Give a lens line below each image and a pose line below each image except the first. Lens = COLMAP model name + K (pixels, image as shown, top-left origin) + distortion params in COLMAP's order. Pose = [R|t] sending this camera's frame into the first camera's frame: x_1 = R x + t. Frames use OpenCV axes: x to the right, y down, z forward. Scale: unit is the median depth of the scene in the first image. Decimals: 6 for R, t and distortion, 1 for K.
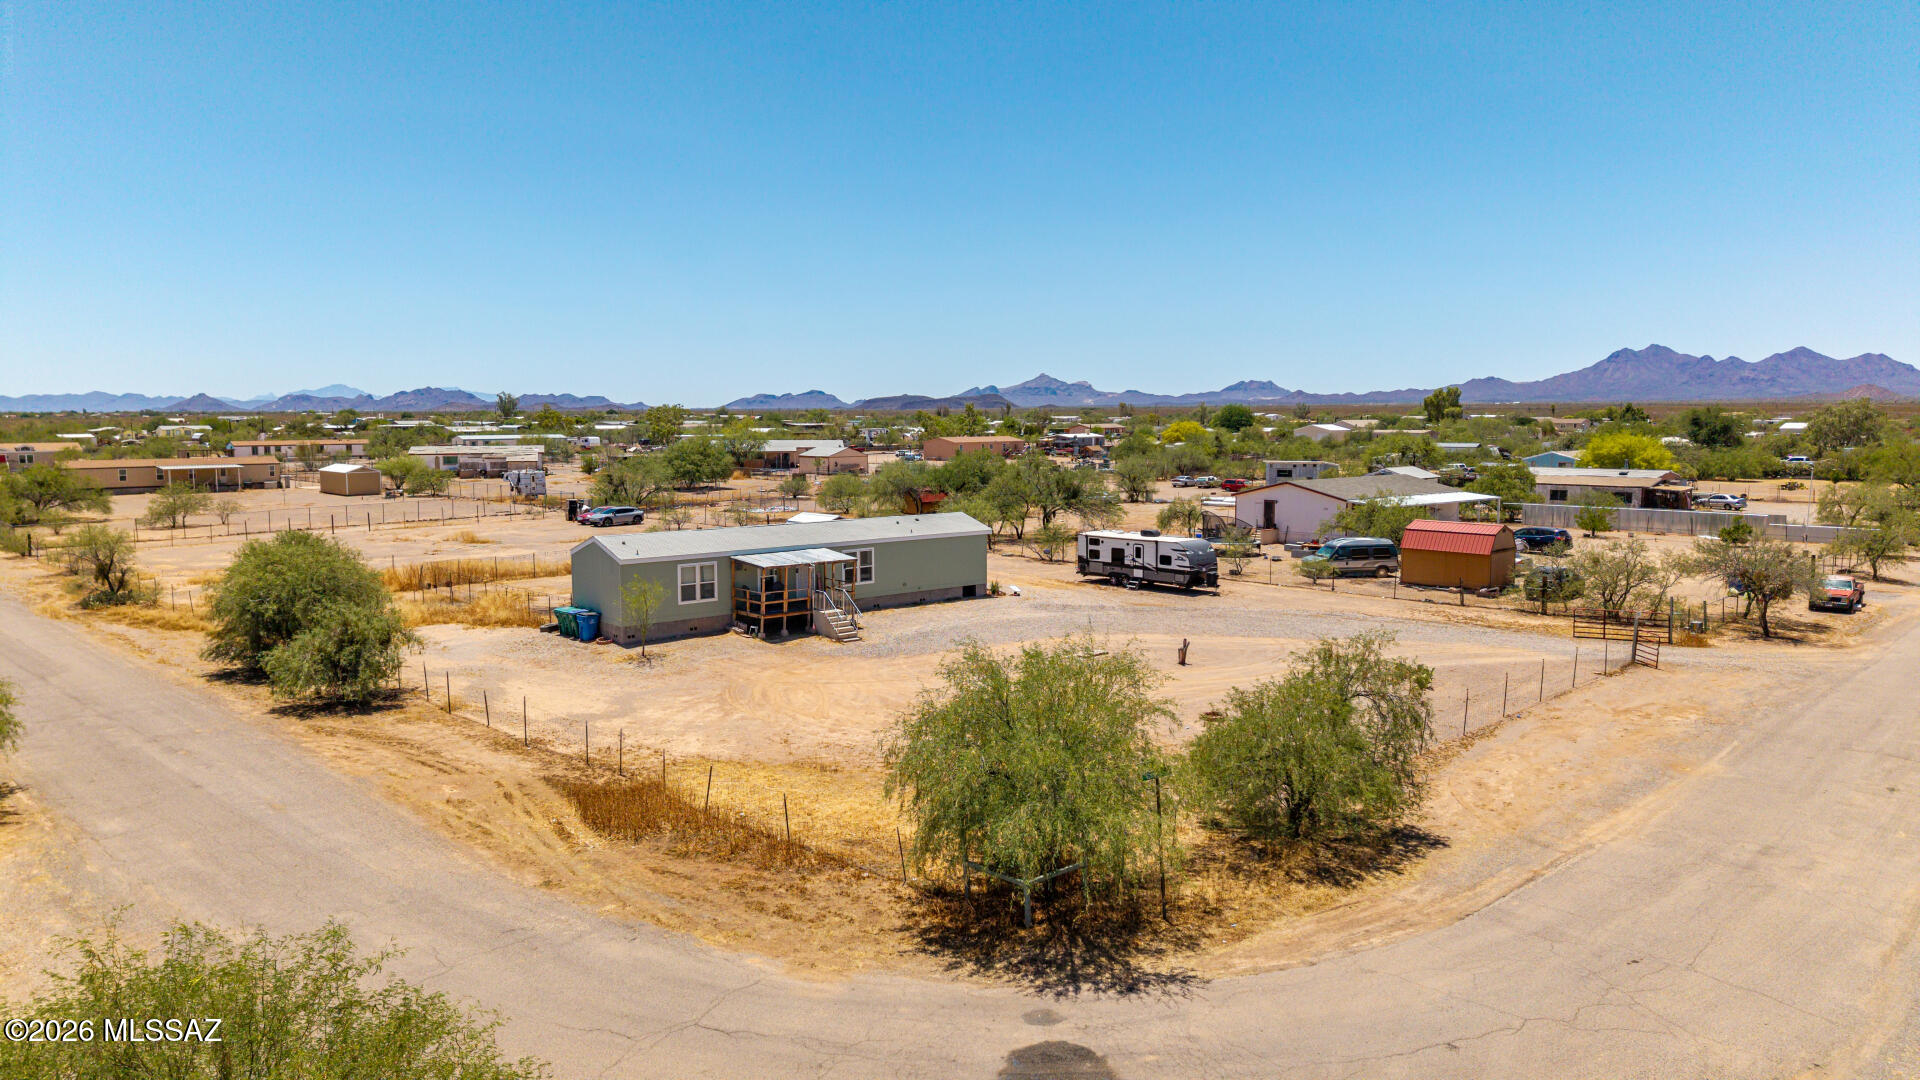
lens RADIAL K [[1267.4, 0, 960.0], [0, 1267.4, 540.0], [0, 0, 1]] dist [0.085140, -0.105617]
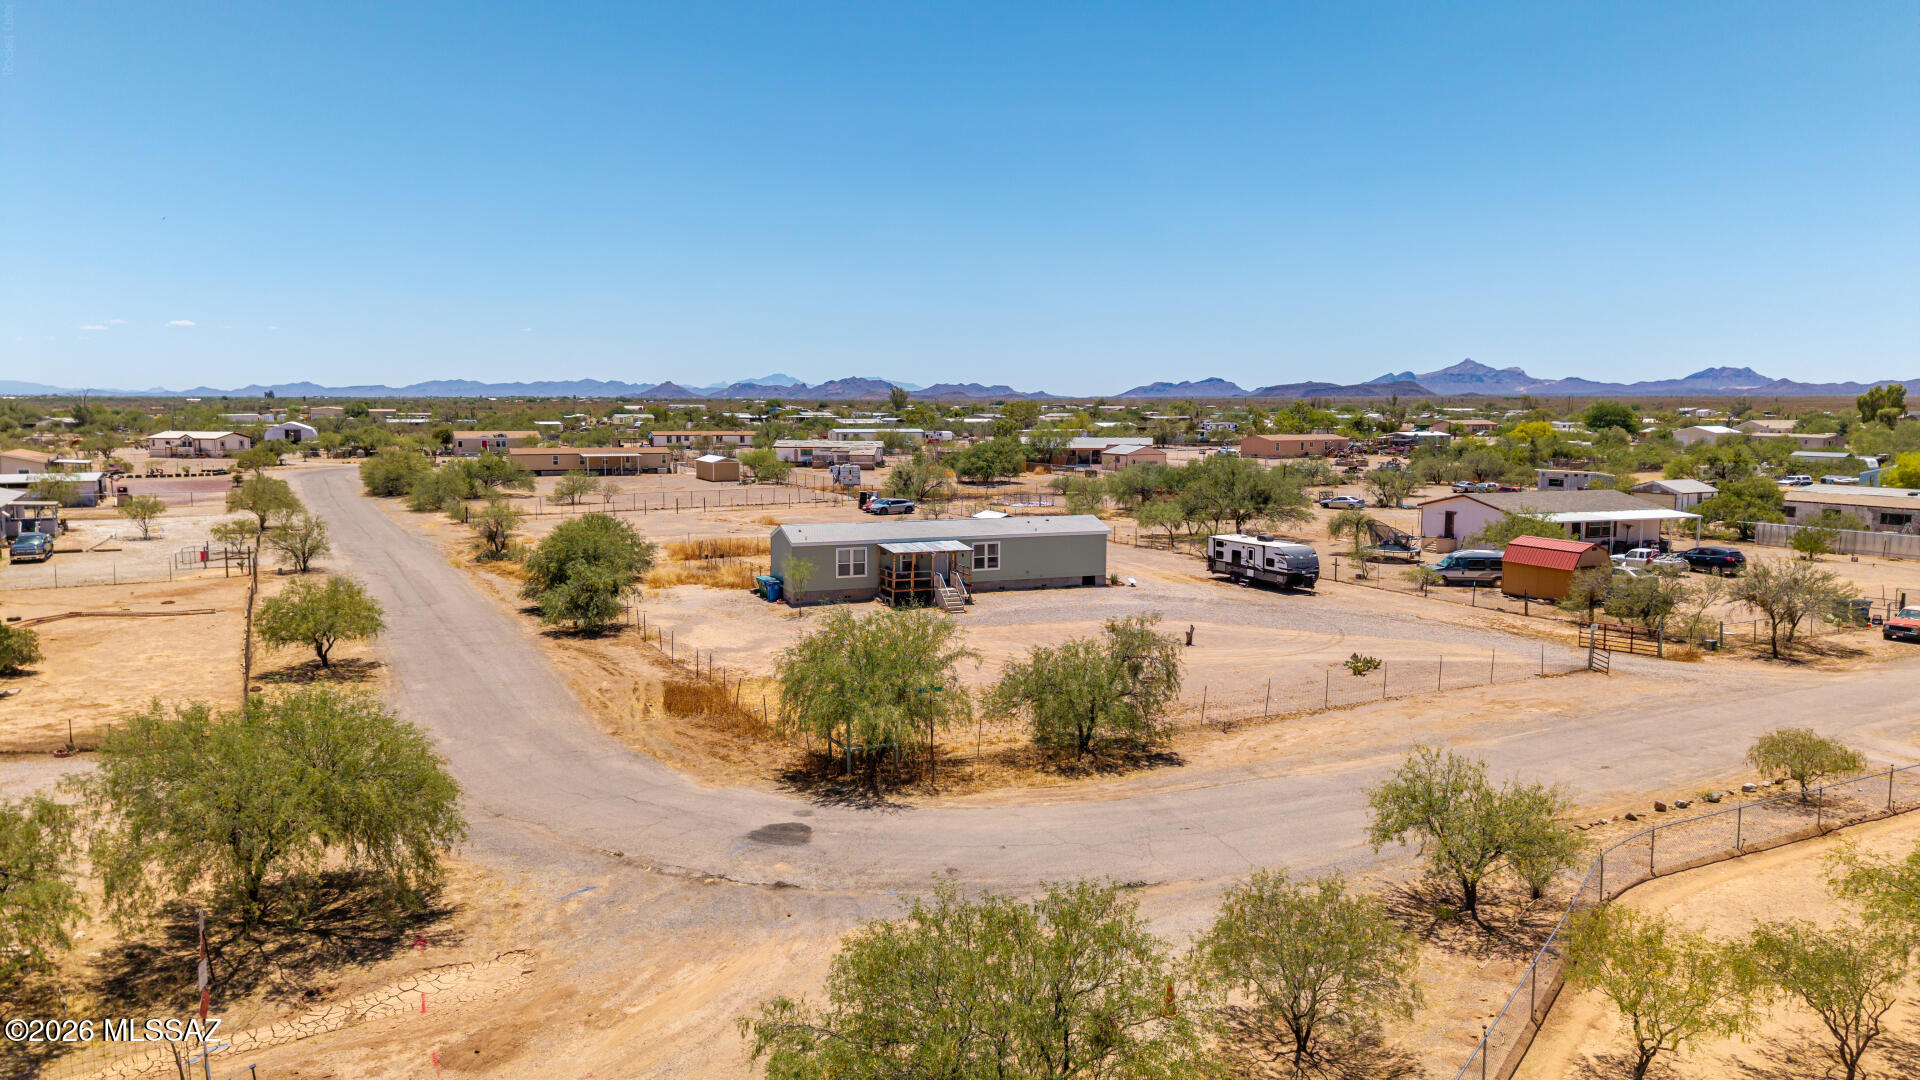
lens RADIAL K [[1267.4, 0, 960.0], [0, 1267.4, 540.0], [0, 0, 1]] dist [0.085140, -0.105617]
pose [[0.954437, 0.039714, -0.295759, 0.247767], [-0.037226, 0.999208, 0.014044, -0.010732], [0.296082, -0.002394, 0.955159, -0.193687]]
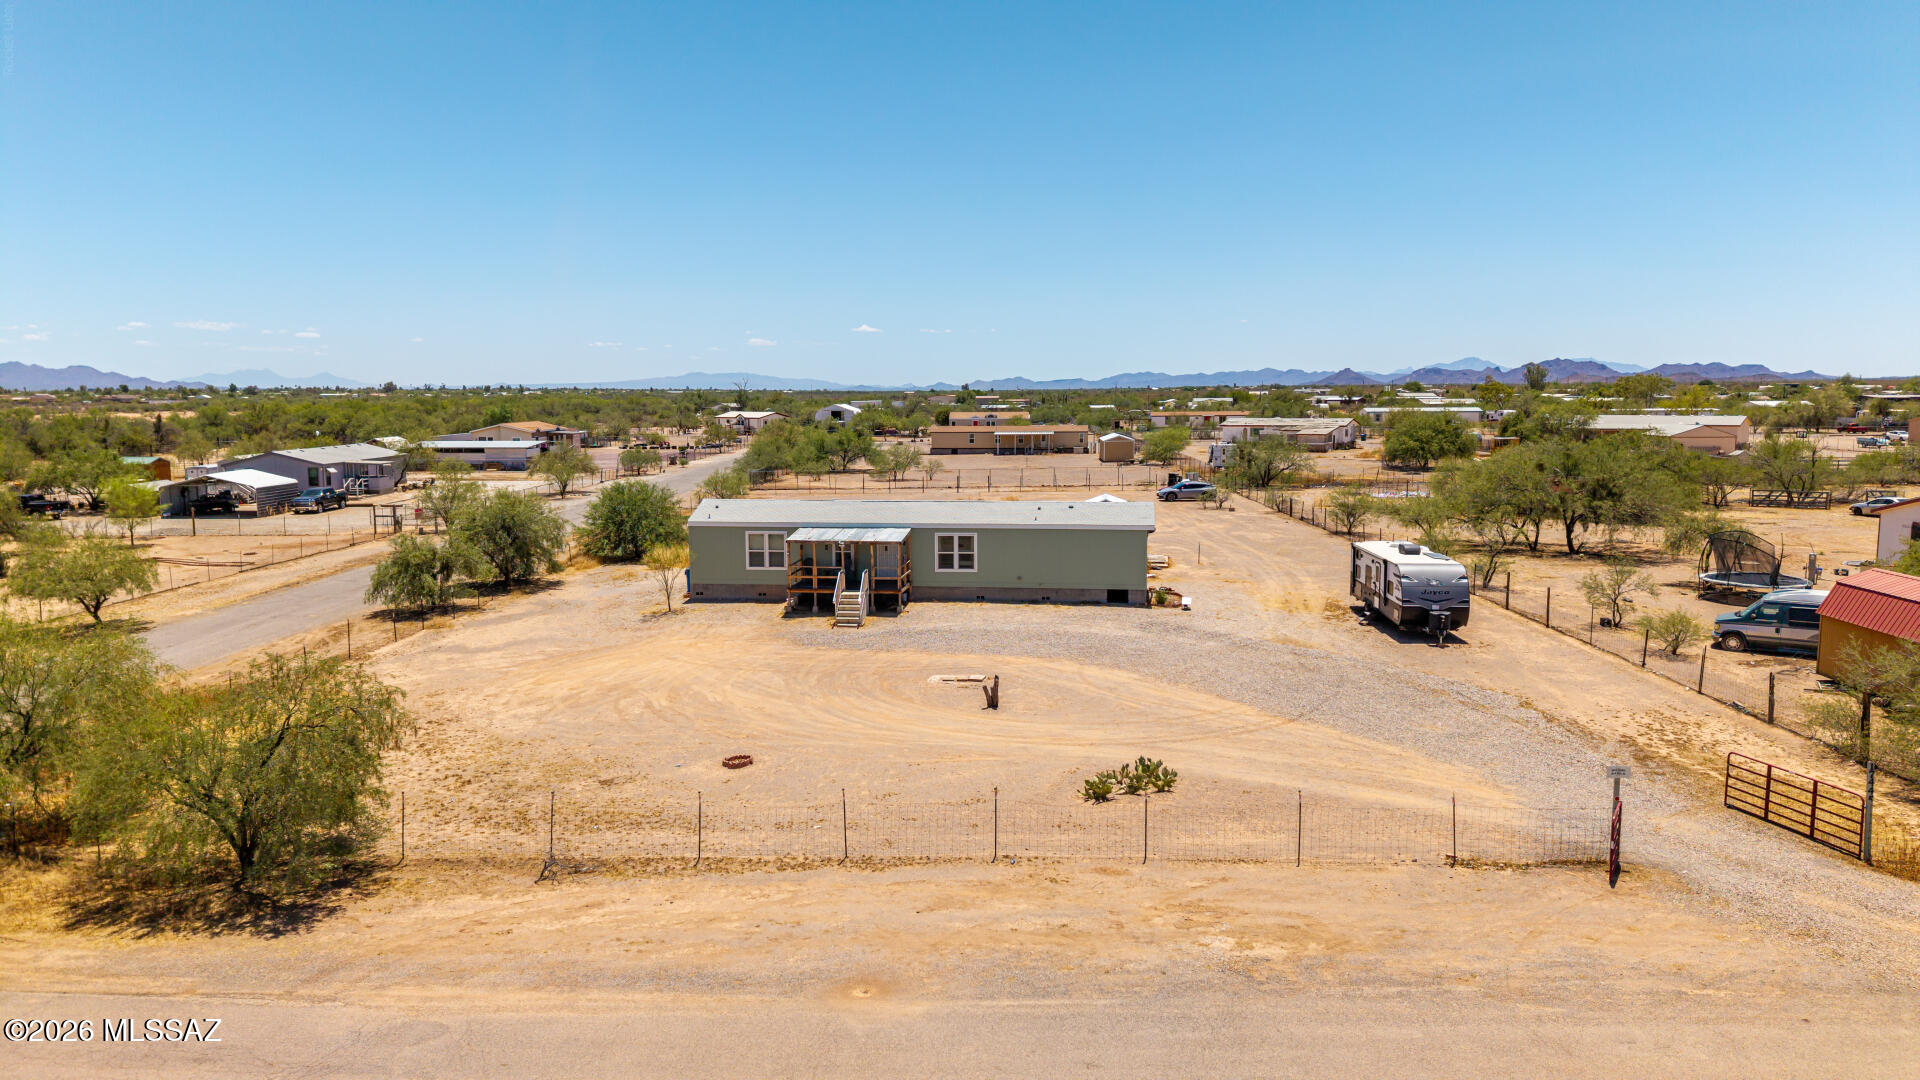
lens RADIAL K [[1254.5, 0, 951.3], [0, 1254.5, 542.7], [0, 0, 1]] dist [0.045716, -0.049107]
pose [[0.676268, 0.087926, -0.731390, 0.545185], [-0.069529, 0.996037, 0.055453, -0.033878], [0.733367, 0.013352, 0.679701, 0.349464]]
